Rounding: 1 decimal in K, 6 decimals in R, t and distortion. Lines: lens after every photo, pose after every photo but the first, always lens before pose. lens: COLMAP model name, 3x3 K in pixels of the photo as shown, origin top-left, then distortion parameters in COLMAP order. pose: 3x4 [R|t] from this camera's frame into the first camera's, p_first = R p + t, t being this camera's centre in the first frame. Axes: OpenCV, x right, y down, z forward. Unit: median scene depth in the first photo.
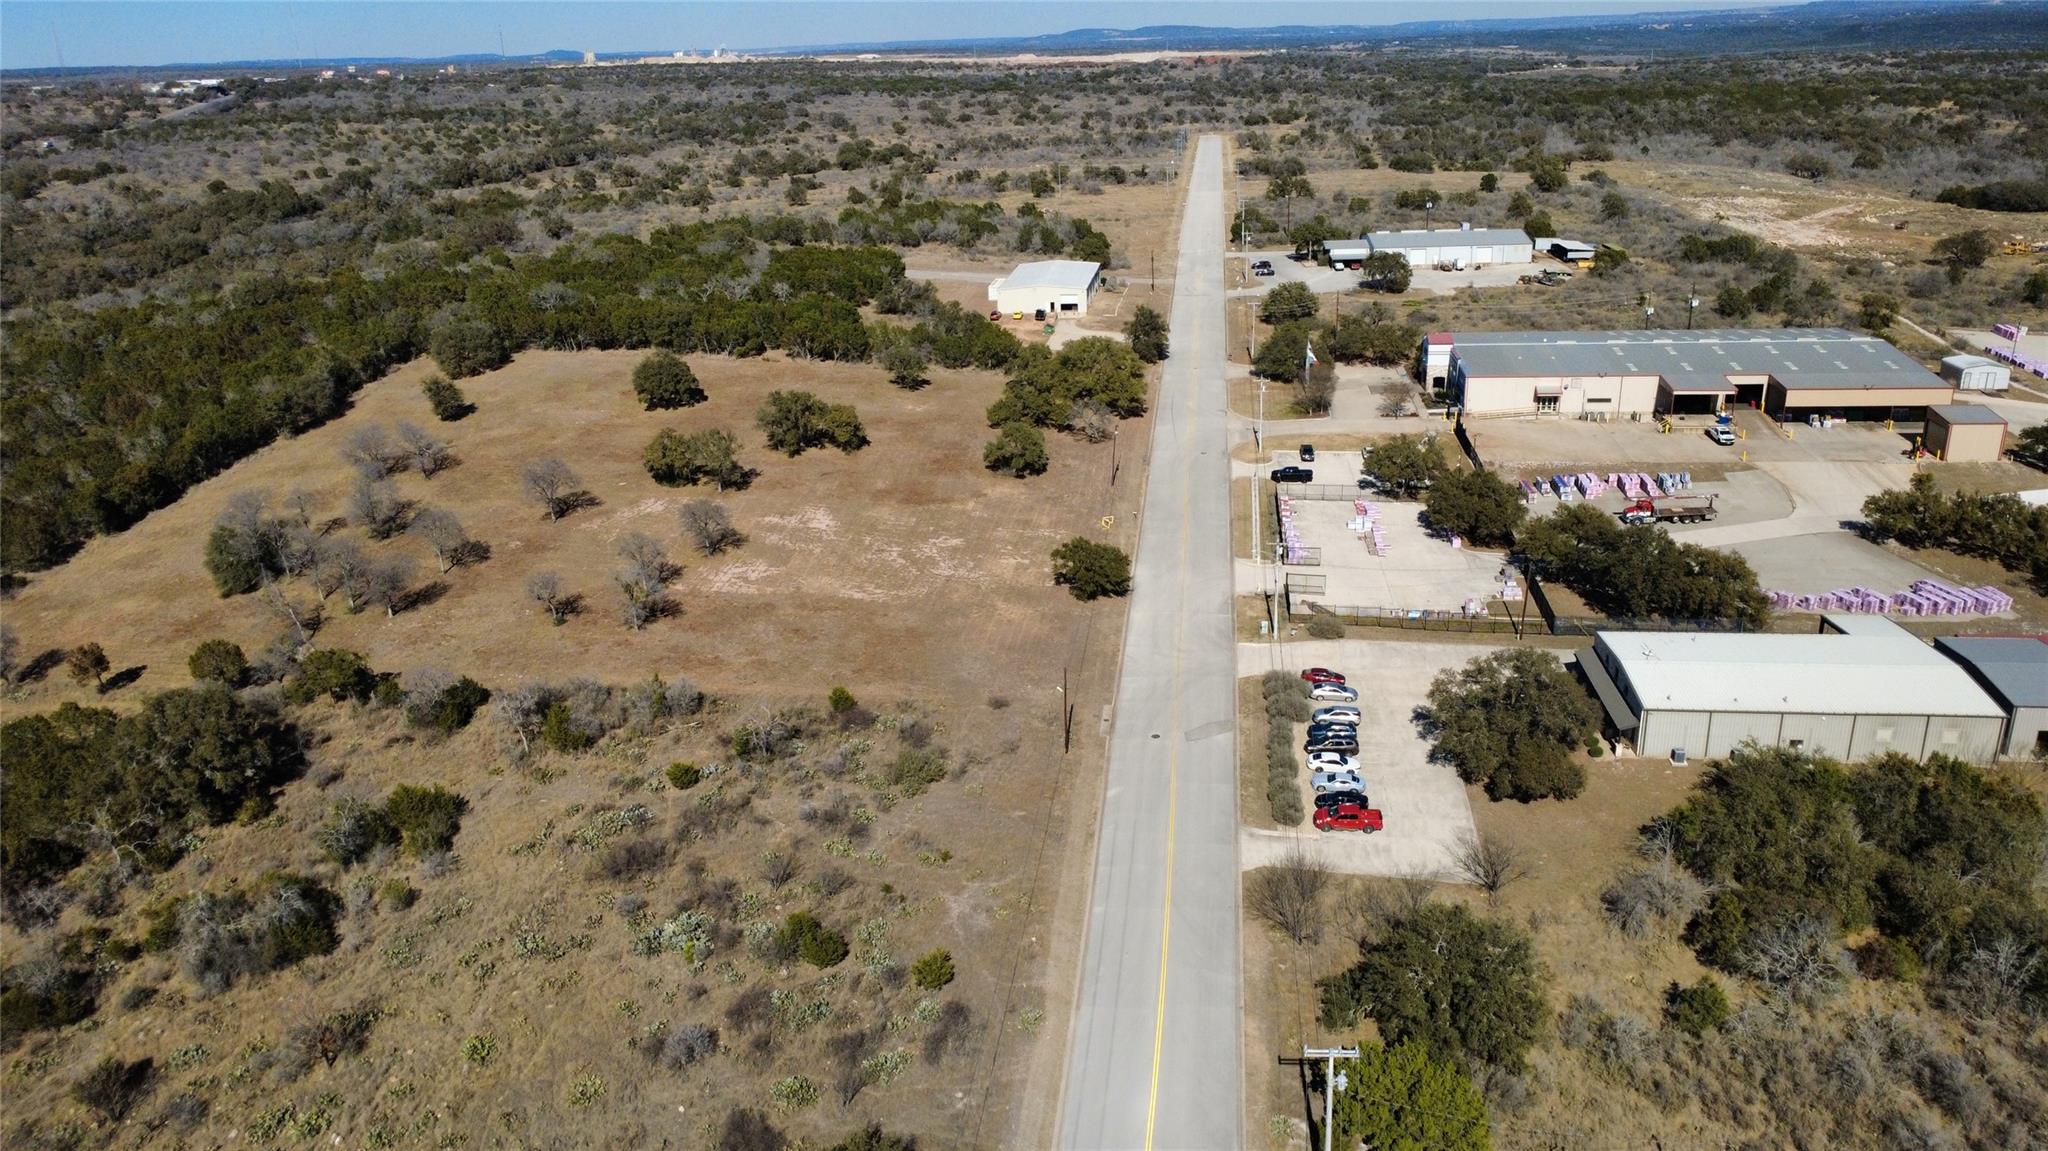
lens RADIAL K [[1493.9, 0, 1024.0], [0, 1493.9, 575.5], [0, 0, 1]] dist [-0.002284, 0.007079]
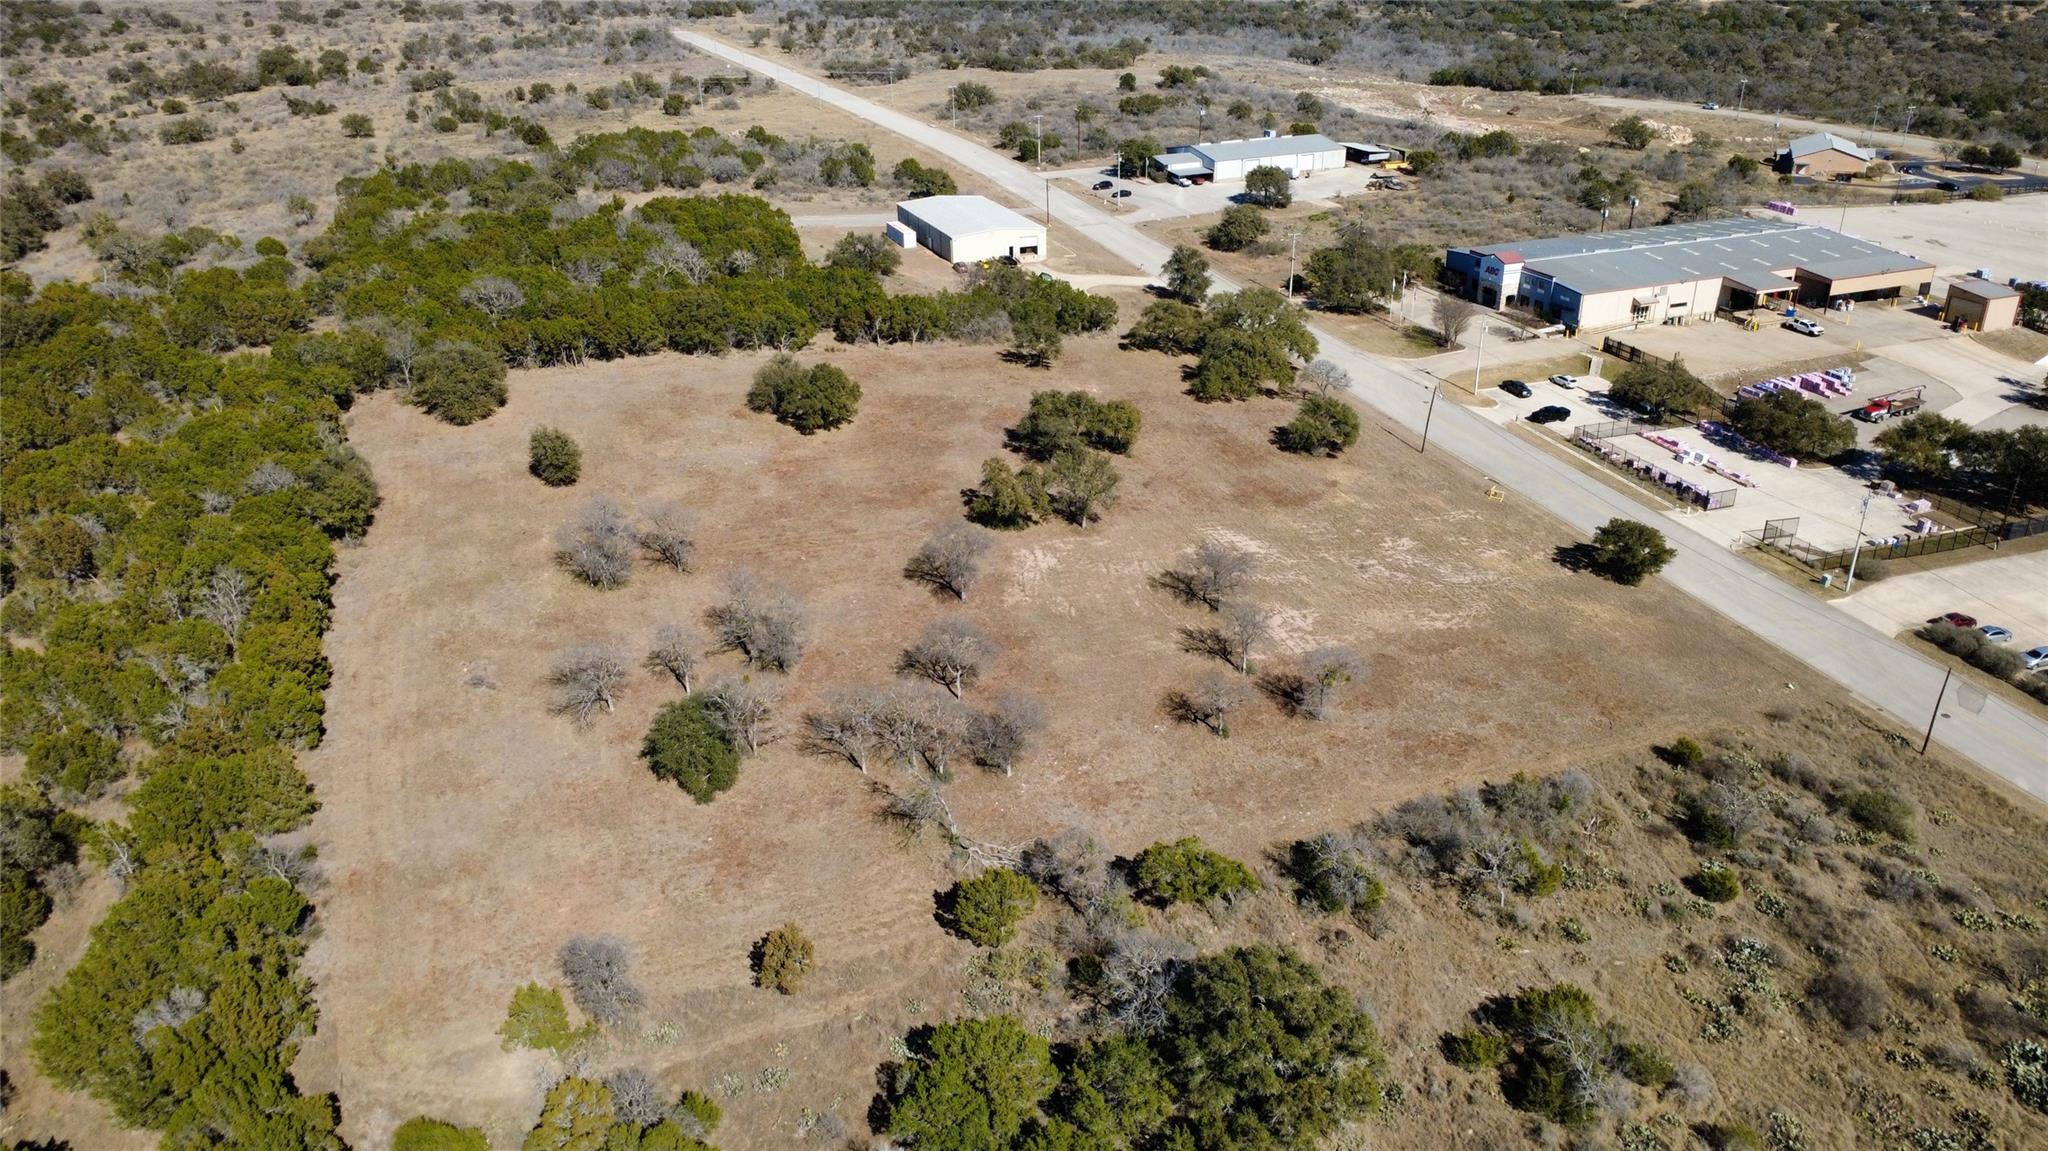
lens RADIAL K [[1493.9, 0, 1024.0], [0, 1493.9, 575.5], [0, 0, 1]] dist [-0.002284, 0.007079]
pose [[0.881879, -0.178184, 0.436508, -0.526160], [0.145973, 0.983532, 0.106570, -0.108157], [-0.448309, -0.030264, 0.893366, 0.245077]]
